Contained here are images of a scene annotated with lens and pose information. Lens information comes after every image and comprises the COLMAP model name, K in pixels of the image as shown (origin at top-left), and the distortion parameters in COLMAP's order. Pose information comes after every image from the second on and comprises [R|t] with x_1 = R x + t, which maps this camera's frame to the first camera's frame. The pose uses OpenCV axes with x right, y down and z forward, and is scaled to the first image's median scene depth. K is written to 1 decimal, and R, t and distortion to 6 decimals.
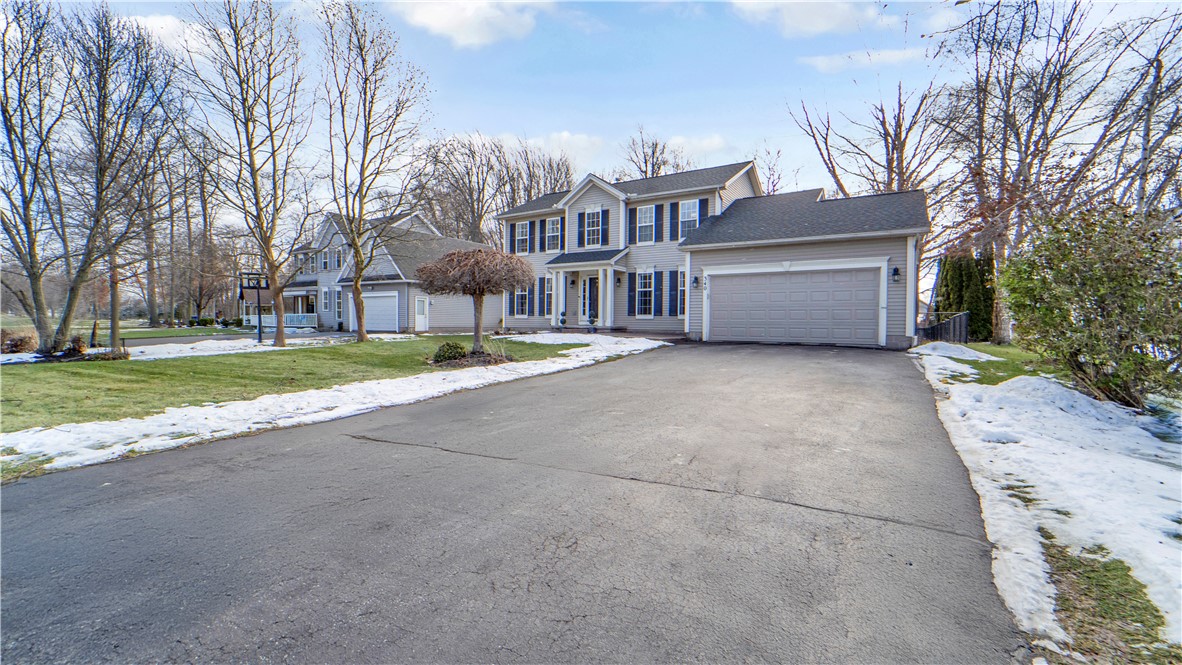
lens RADIAL K [[482.2, 0, 601.1], [0, 482.2, 331.9], [0, 0, 1]] dist [-0.015983, 0.000547]
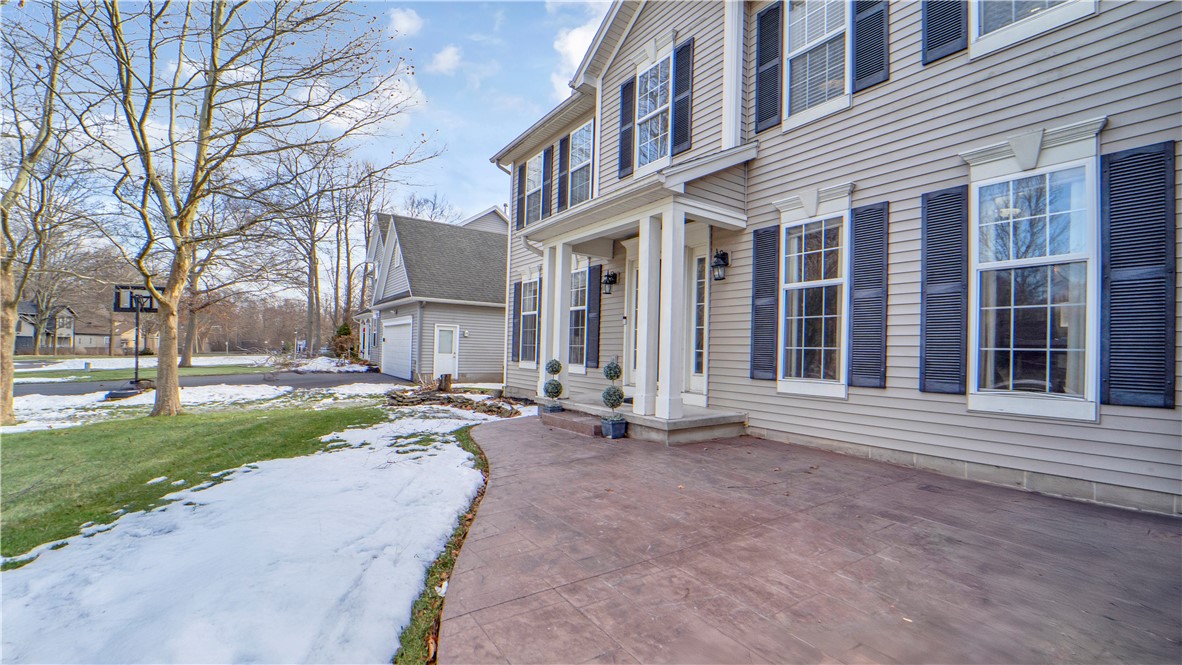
lens RADIAL K [[482.2, 0, 624.4], [0, 482.2, 343.7], [0, 0, 1]] dist [-0.015983, 0.000547]
pose [[0.939525, 0.007655, -0.342394, 0.082966], [-0.022459, 0.998975, -0.039292, -0.041281], [0.341743, 0.044606, 0.938734, 0.703975]]
